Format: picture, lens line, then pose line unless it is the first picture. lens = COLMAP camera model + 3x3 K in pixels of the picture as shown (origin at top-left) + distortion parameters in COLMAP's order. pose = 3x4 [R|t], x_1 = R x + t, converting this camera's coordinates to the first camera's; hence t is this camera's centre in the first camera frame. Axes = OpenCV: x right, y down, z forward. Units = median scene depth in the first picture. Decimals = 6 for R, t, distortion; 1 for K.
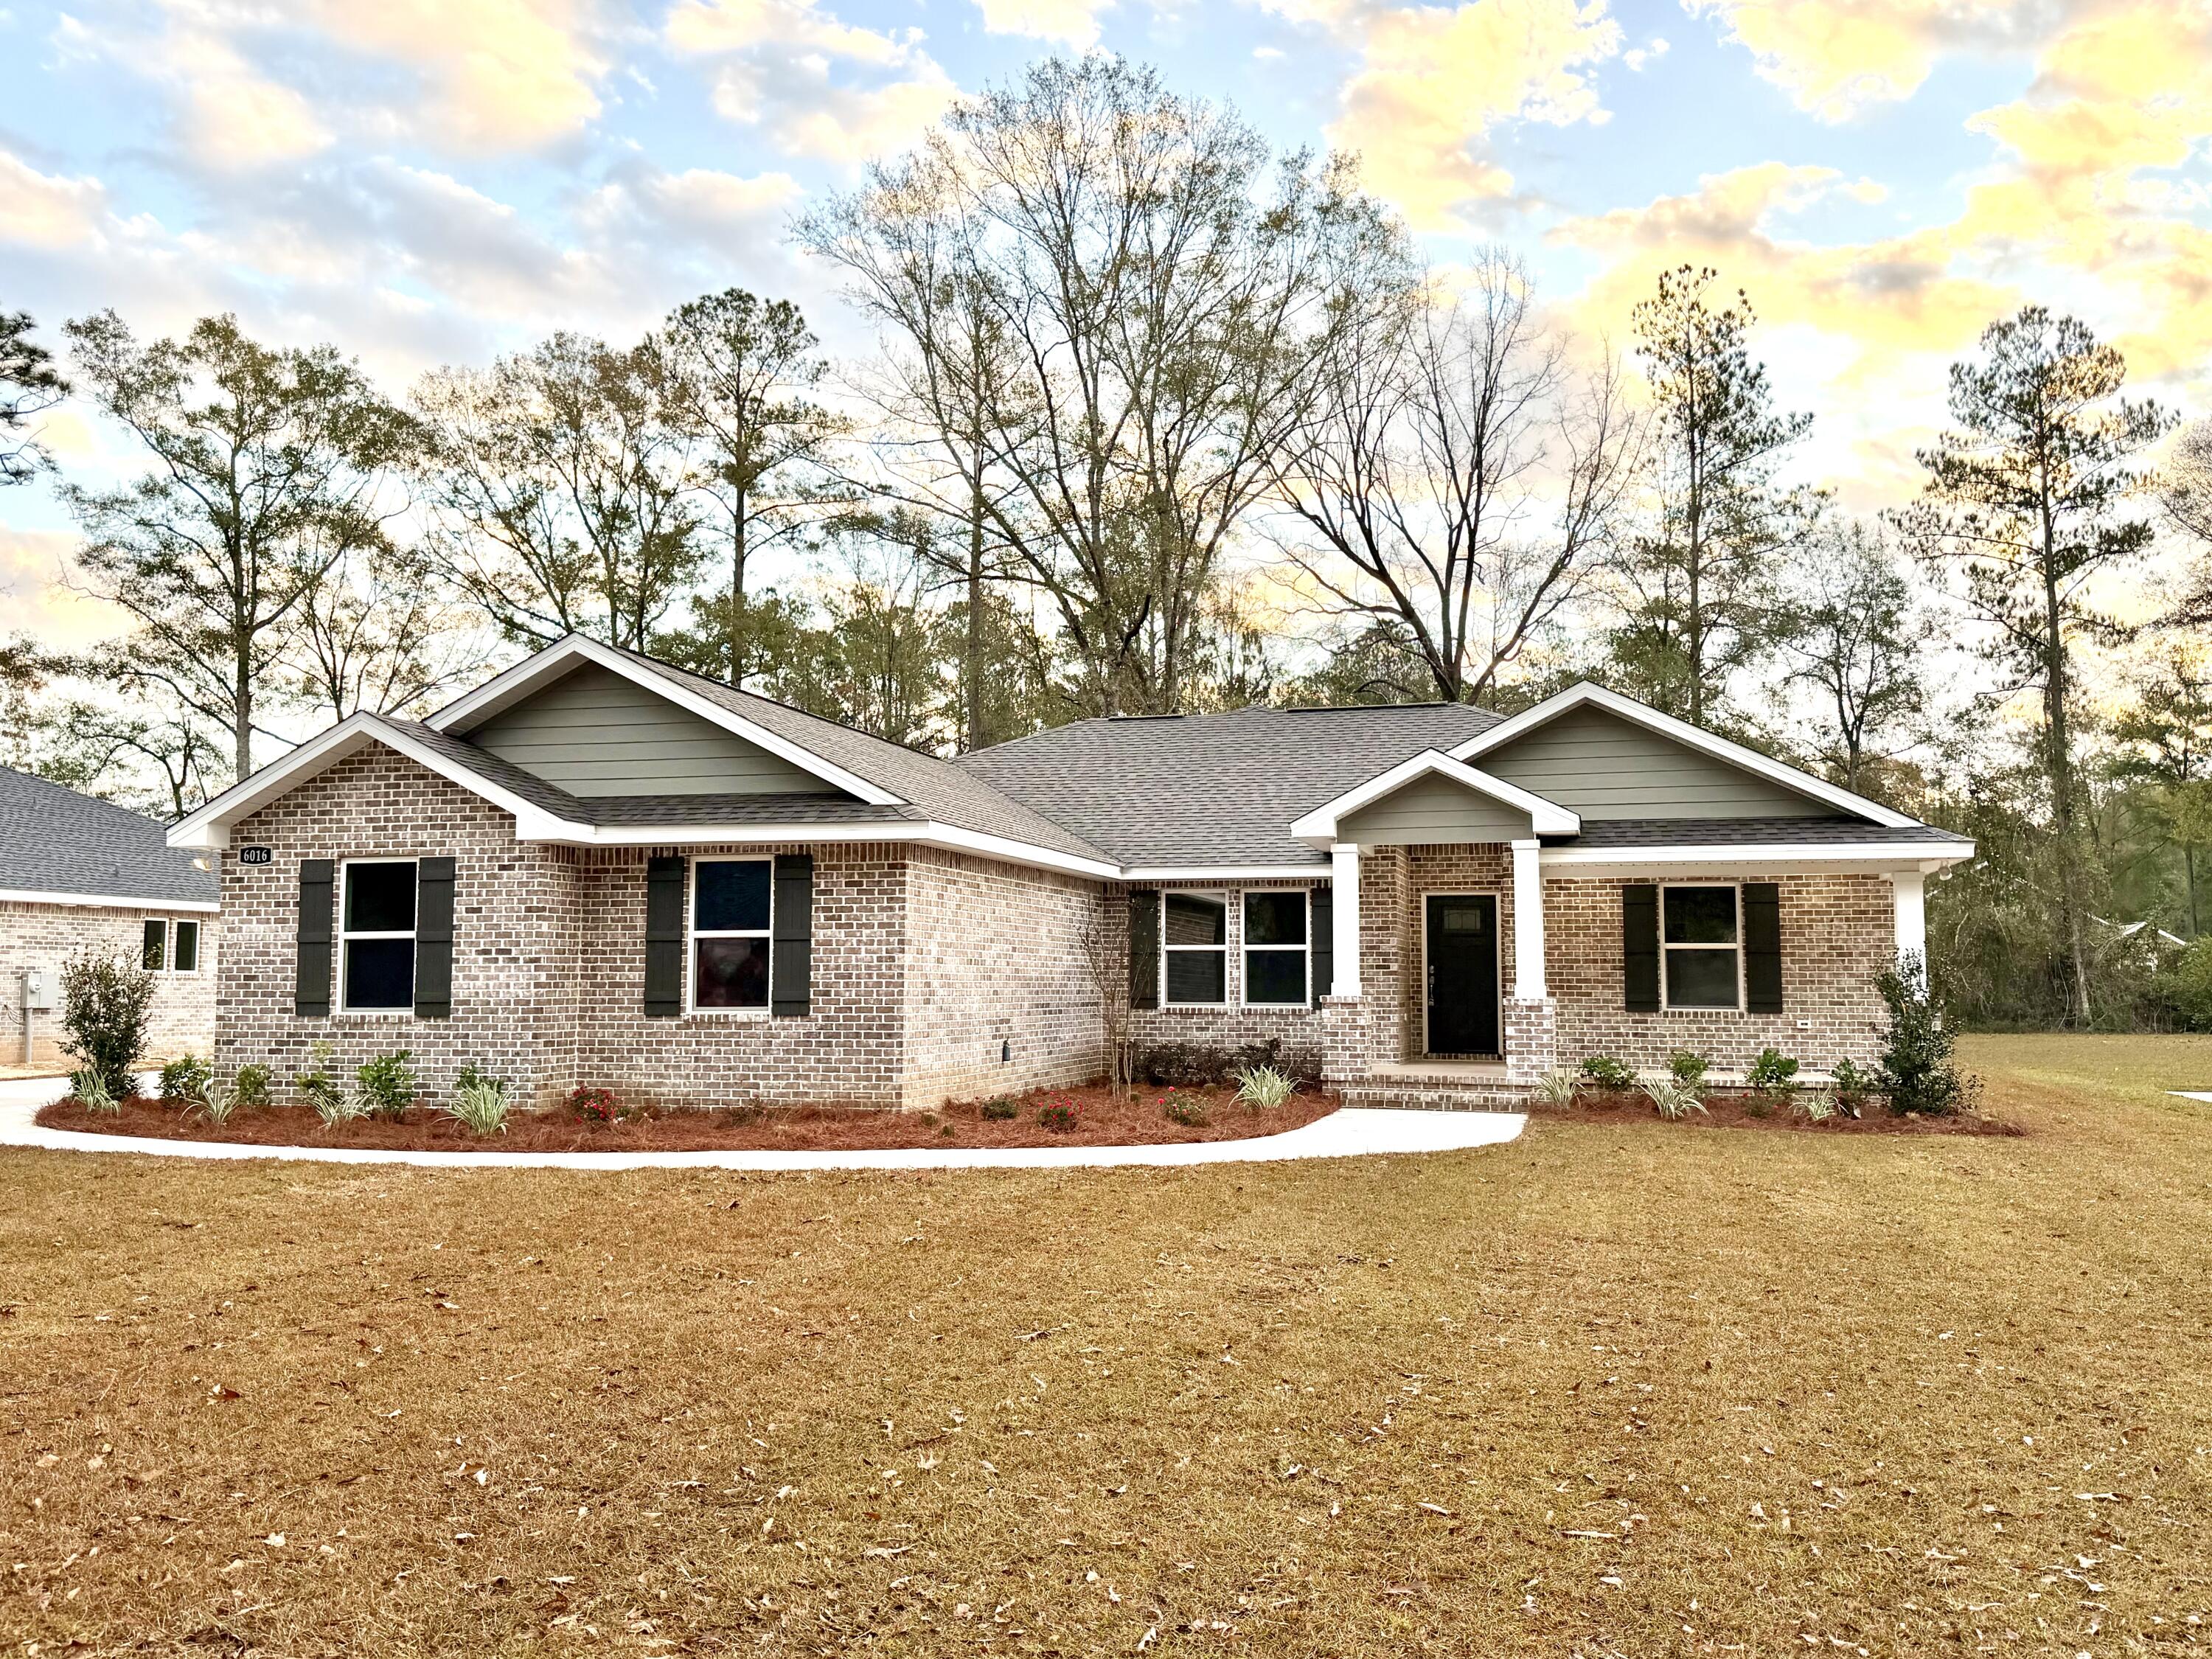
lens RADIAL K [[1763.8, 0, 1097.8], [0, 1763.8, 831.7], [0, 0, 1]] dist [0.071727, -0.016171]
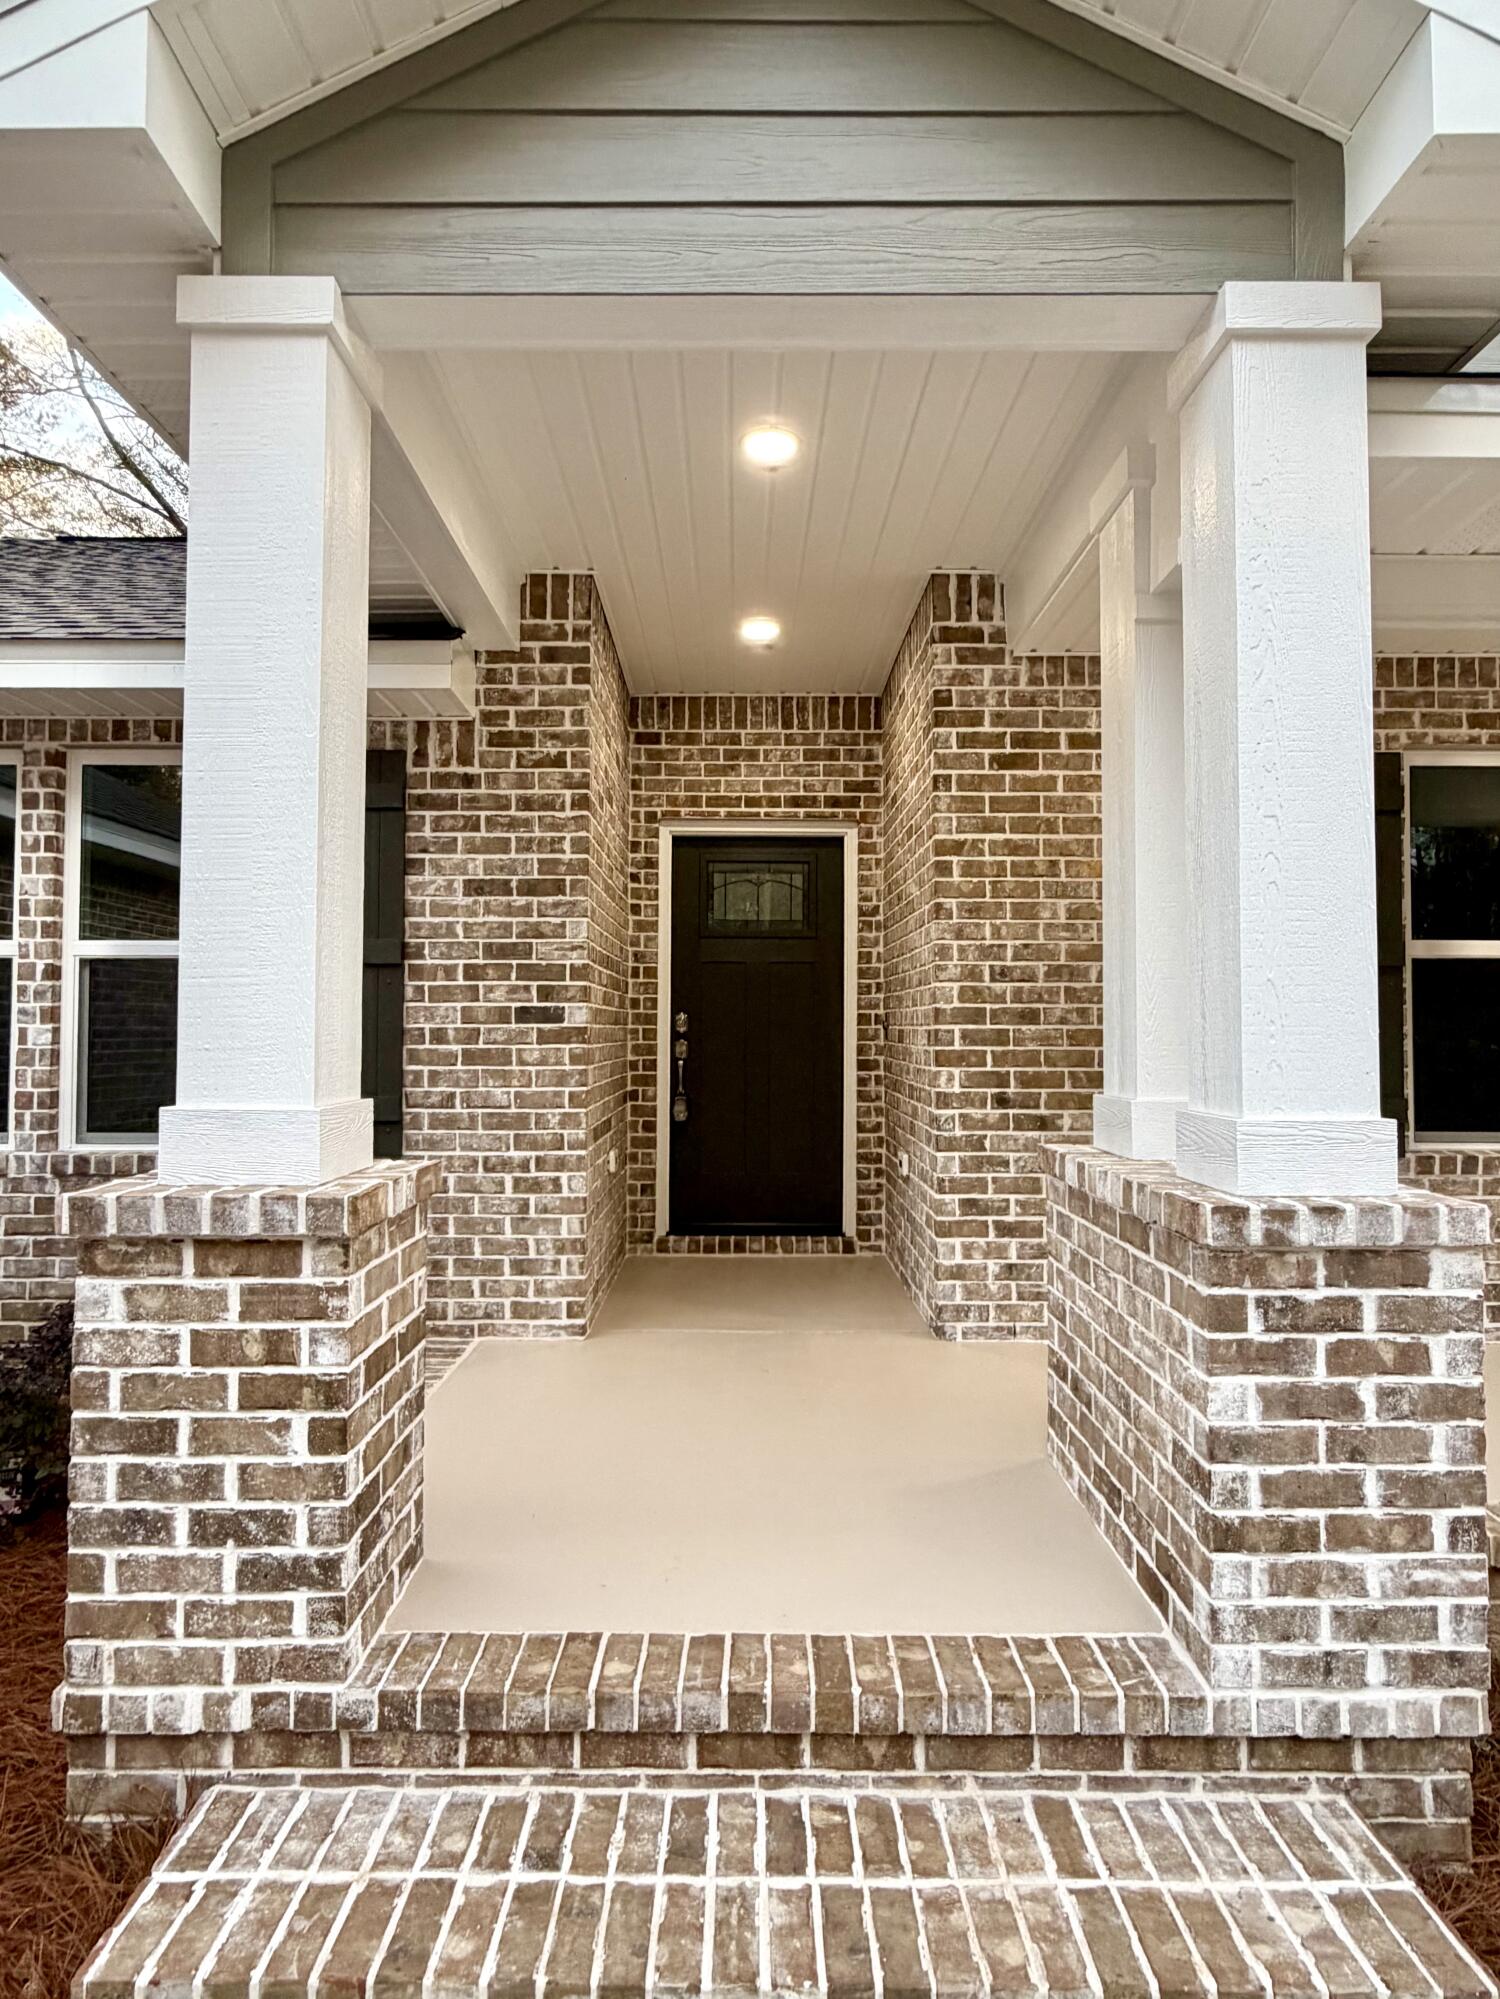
lens RADIAL K [[1050.8, 0, 745.8], [0, 1050.8, 995.0], [0, 0, 1]] dist [-0.000203, -0.000026]
pose [[0.957996, 0.011434, 0.286555, 0.139805], [-0.026203, 0.998515, 0.047760, 0.062009], [-0.285583, -0.053263, 0.956873, 0.797790]]
